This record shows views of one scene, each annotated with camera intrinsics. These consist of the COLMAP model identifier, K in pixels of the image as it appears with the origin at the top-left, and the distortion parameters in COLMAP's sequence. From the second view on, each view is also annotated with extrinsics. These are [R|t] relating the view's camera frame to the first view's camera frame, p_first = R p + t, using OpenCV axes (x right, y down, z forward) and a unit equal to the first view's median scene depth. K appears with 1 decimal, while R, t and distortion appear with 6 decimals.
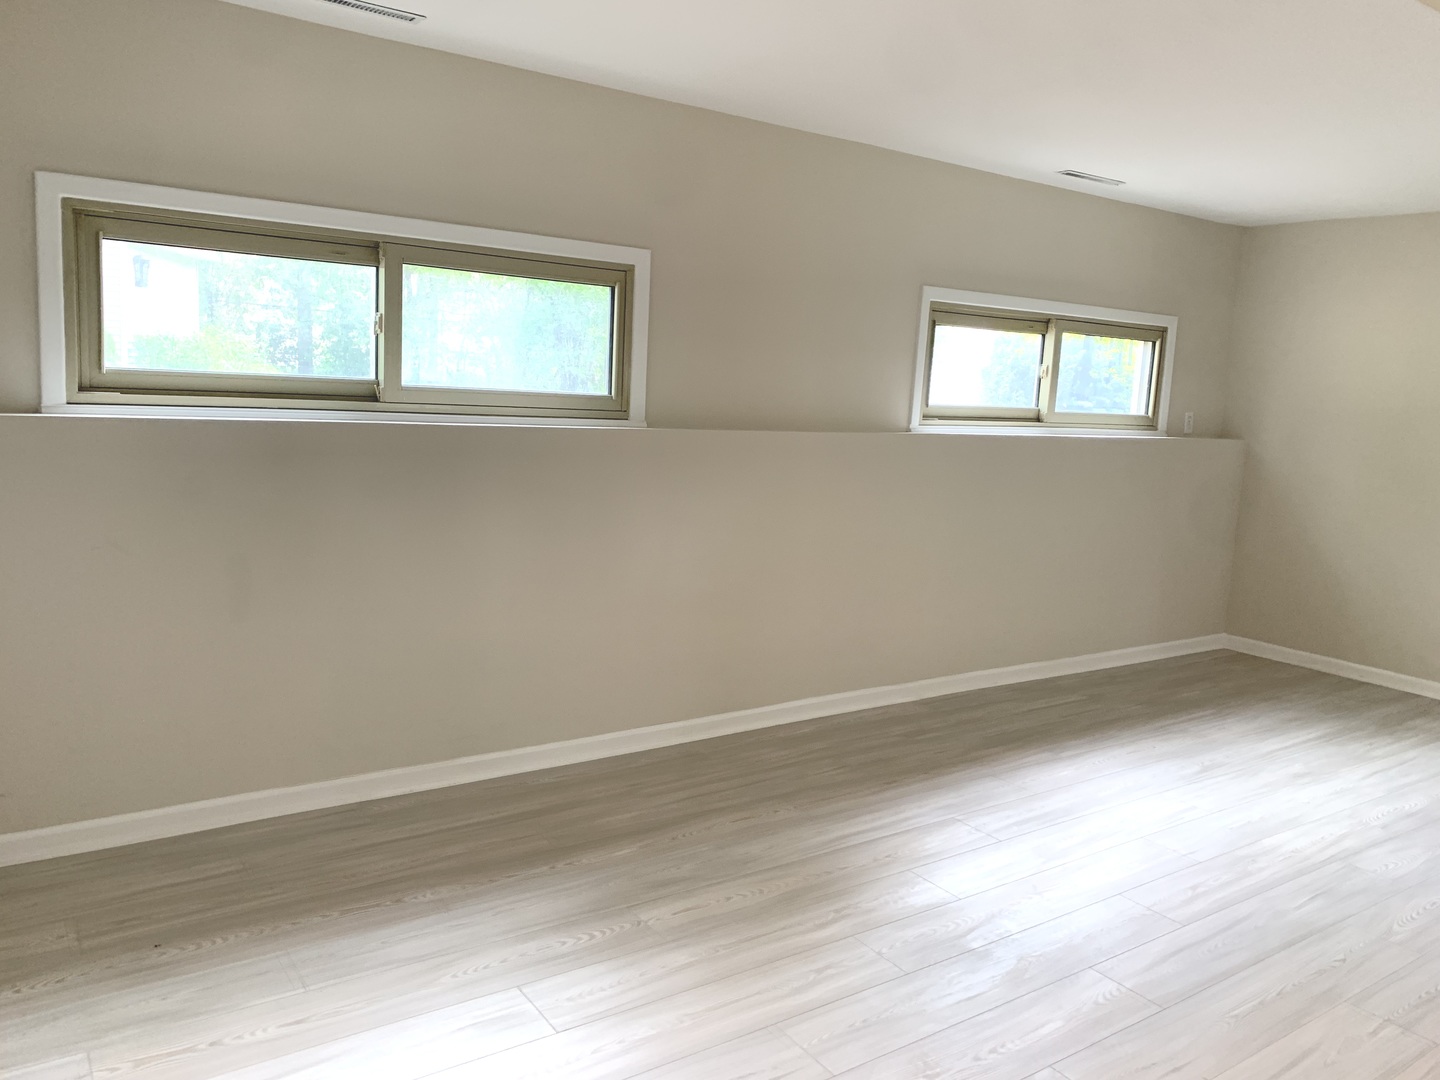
lens RADIAL K [[1109.6, 0, 745.8], [0, 1109.6, 512.8], [0, 0, 1]] dist [0.059221, -0.061114]
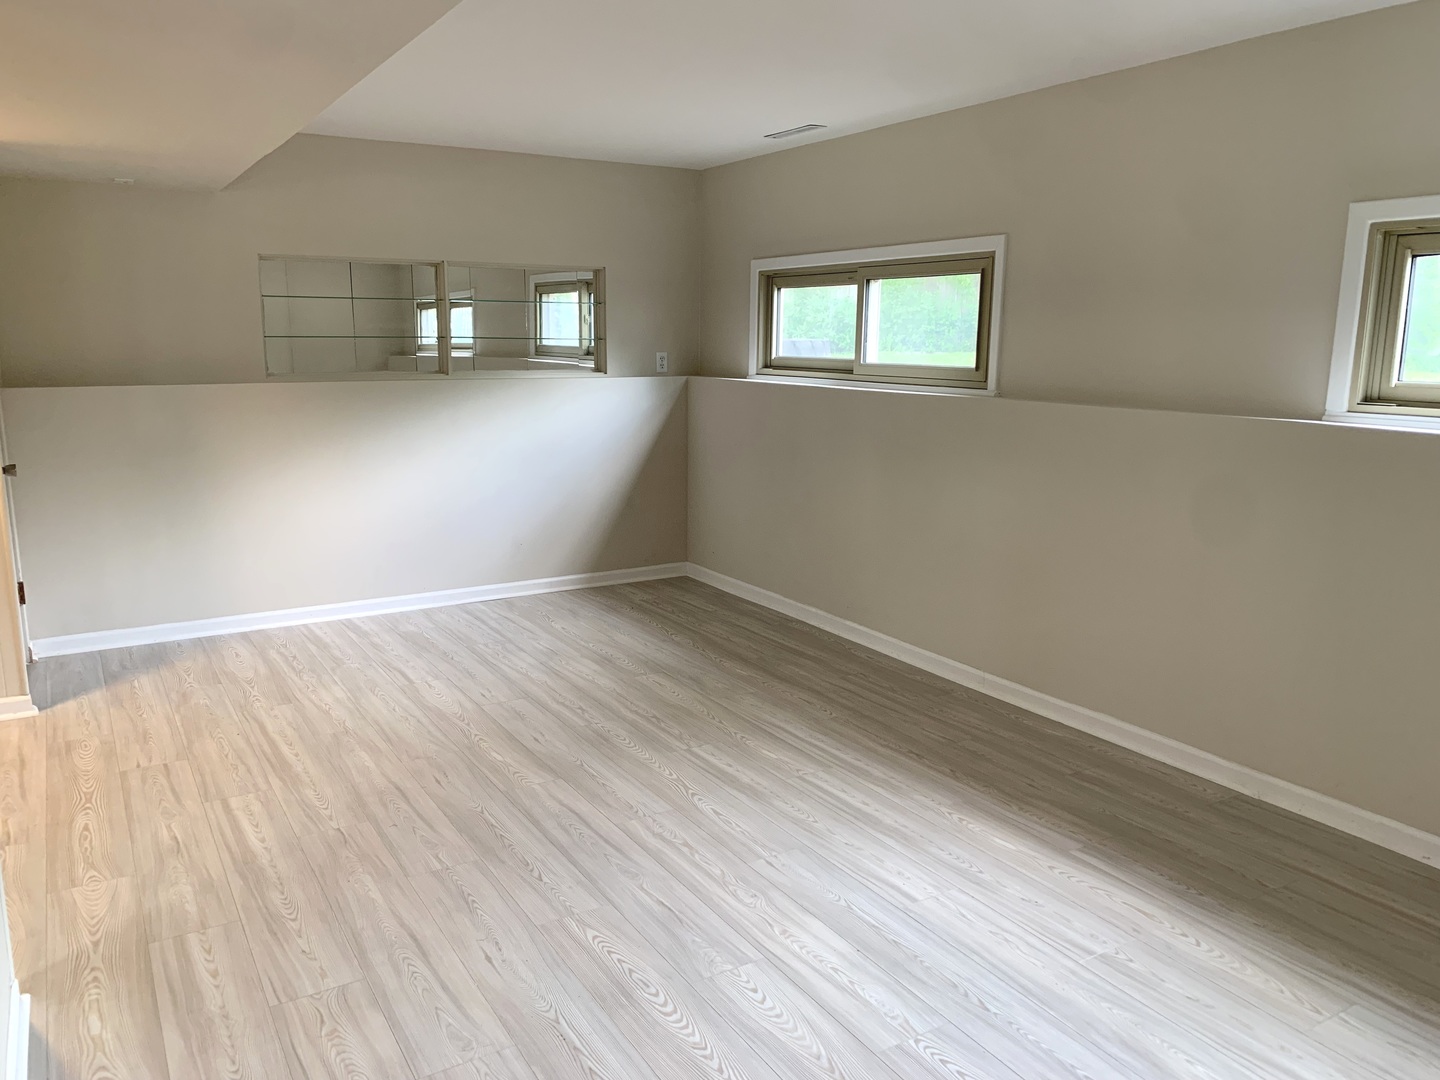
lens RADIAL K [[1097.2, 0, 720.0], [0, 1097.2, 540.0], [0, 0, 1]] dist [0.035441, -0.048276]
pose [[-0.090732, 0.128056, -0.987608, 1.148379], [-0.139151, 0.980340, 0.139898, -0.058626], [0.986106, 0.150120, -0.071130, 0.923550]]
